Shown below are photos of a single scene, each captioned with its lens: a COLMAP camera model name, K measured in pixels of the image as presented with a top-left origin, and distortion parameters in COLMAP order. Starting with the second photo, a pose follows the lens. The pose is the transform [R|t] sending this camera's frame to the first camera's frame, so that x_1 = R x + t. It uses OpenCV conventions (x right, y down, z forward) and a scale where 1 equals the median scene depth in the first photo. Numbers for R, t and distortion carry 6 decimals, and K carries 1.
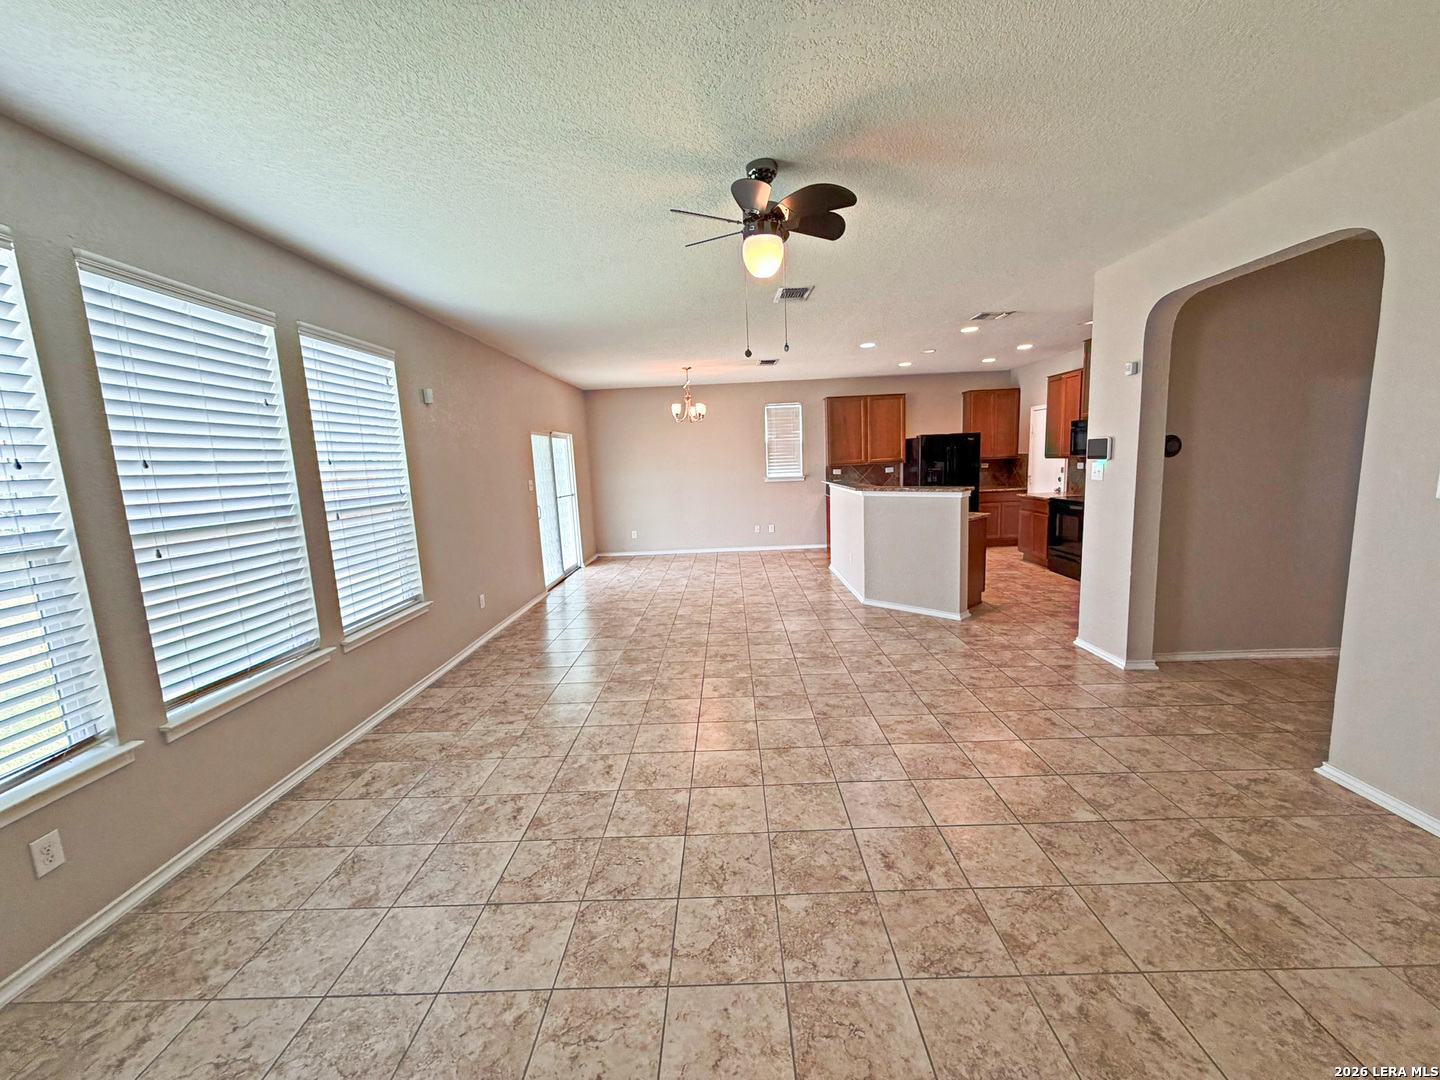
lens RADIAL K [[571.6, 0, 718.3], [0, 571.6, 539.2], [0, 0, 1]] dist [0.000057, -0.000116]
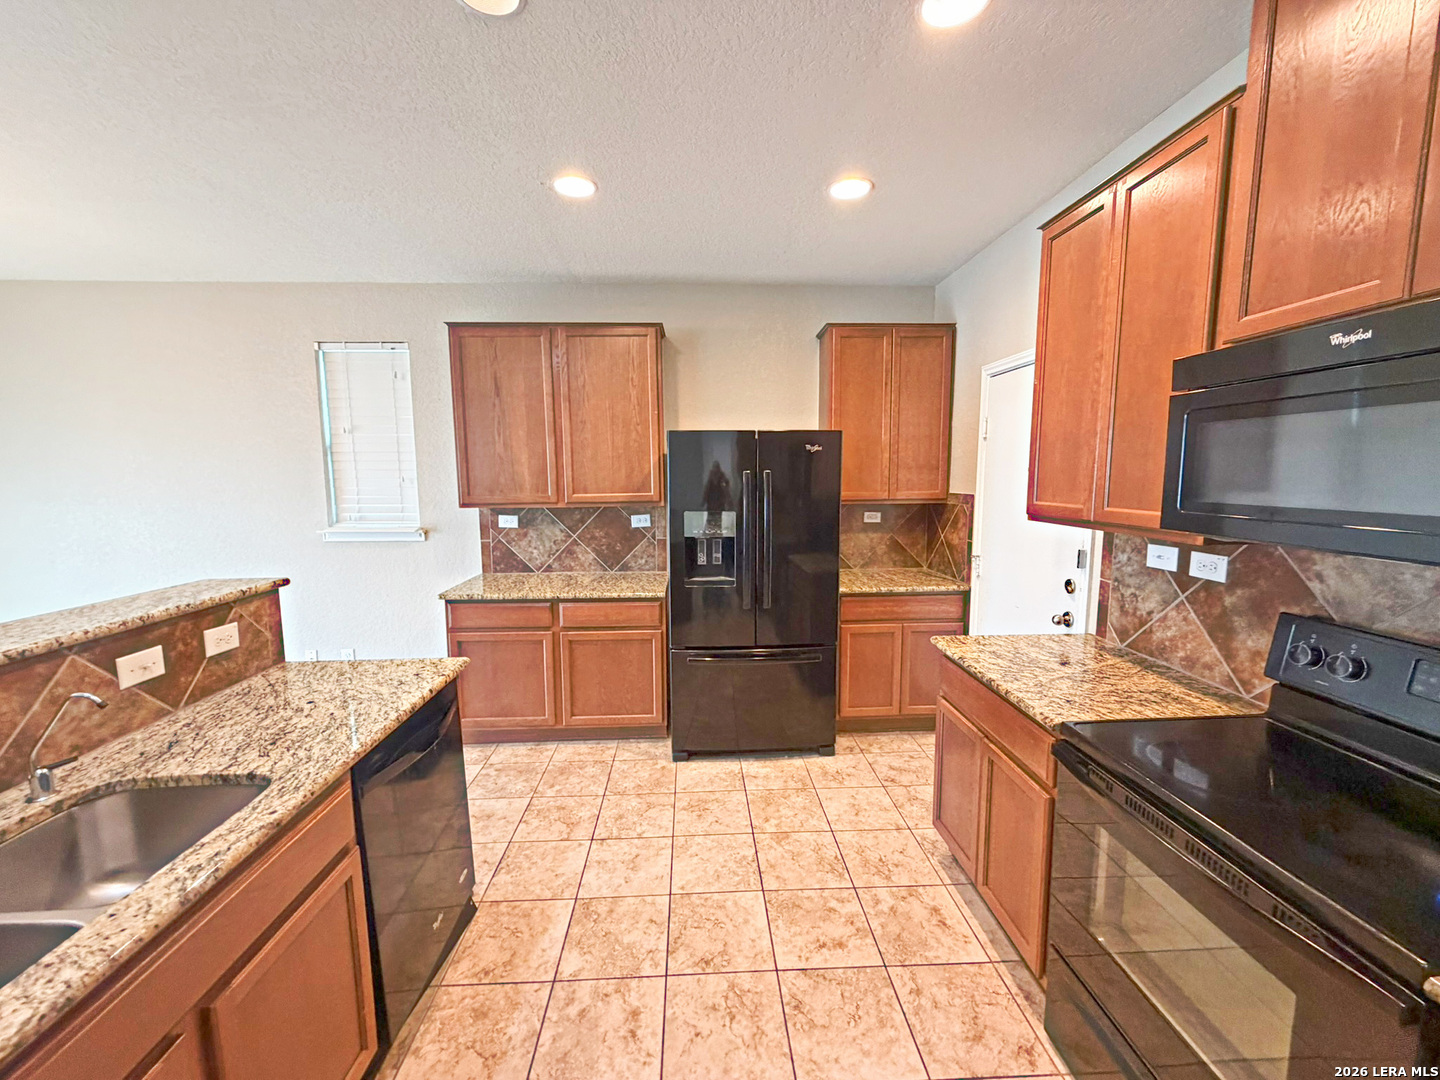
lens RADIAL K [[571.6, 0, 718.3], [0, 571.6, 539.2], [0, 0, 1]] dist [0.000057, -0.000116]
pose [[0.997699, 0.026668, 0.062339, 0.345406], [-0.024855, 0.999250, -0.029681, -0.102595], [-0.063084, 0.028064, 0.997614, 0.625160]]
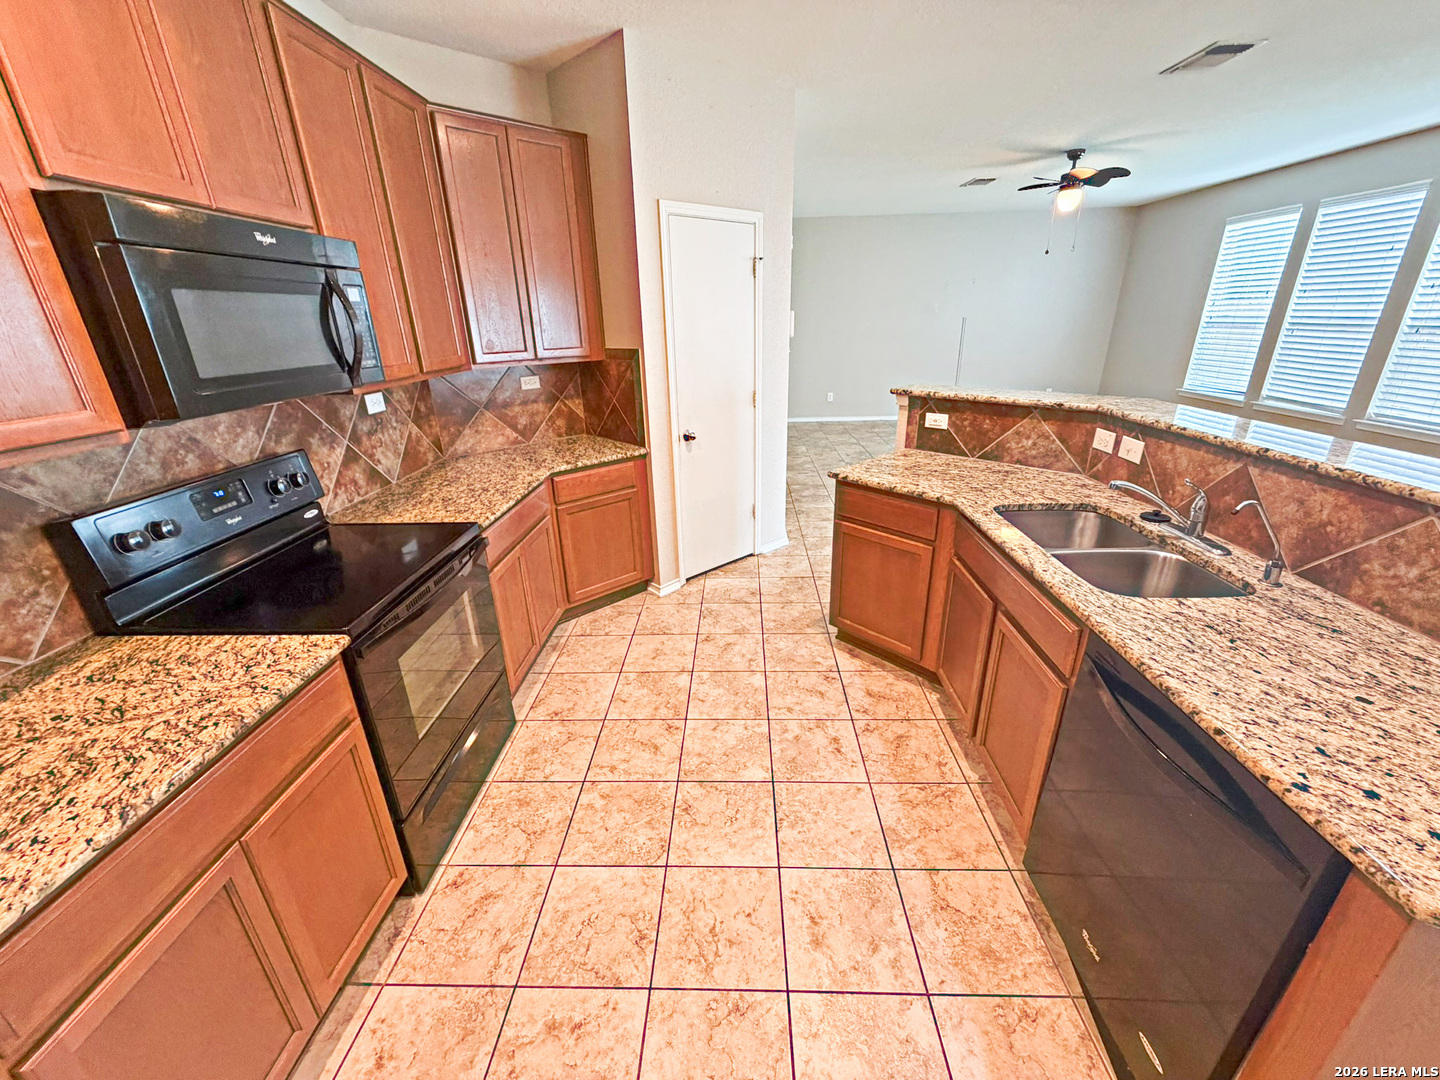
lens RADIAL K [[571.6, 0, 718.3], [0, 571.6, 539.2], [0, 0, 1]] dist [0.000057, -0.000116]
pose [[-0.997375, 0.055427, 0.046600, 0.349044], [0.071231, 0.866782, 0.493574, -0.148860], [-0.013035, 0.495598, -0.868454, 0.923953]]
